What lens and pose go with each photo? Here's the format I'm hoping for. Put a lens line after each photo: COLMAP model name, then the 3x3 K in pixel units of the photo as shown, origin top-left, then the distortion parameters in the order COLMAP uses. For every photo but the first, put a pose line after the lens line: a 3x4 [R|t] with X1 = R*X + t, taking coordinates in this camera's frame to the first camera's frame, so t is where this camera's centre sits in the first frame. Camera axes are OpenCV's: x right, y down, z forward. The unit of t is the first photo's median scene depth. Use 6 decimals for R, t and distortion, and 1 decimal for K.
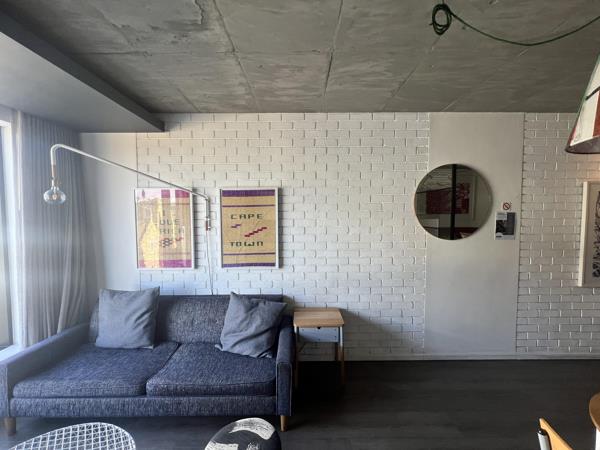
lens RADIAL K [[239.1, 0, 299.9], [0, 239.1, 227.1], [0, 0, 1]] dist [0.000368, -0.000068]
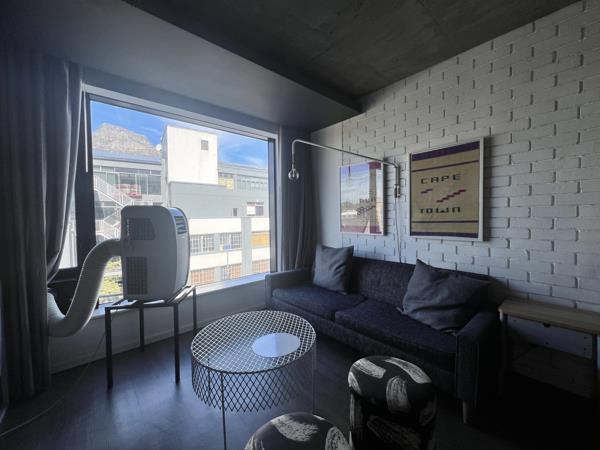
lens RADIAL K [[239.1, 0, 297.6], [0, 239.1, 224.3], [0, 0, 1]] dist [0.000368, -0.000068]
pose [[0.656321, 0.022366, -0.754150, 0.111679], [-0.022365, 0.999698, 0.010184, 0.134344], [0.754150, 0.010182, 0.656623, 0.023435]]
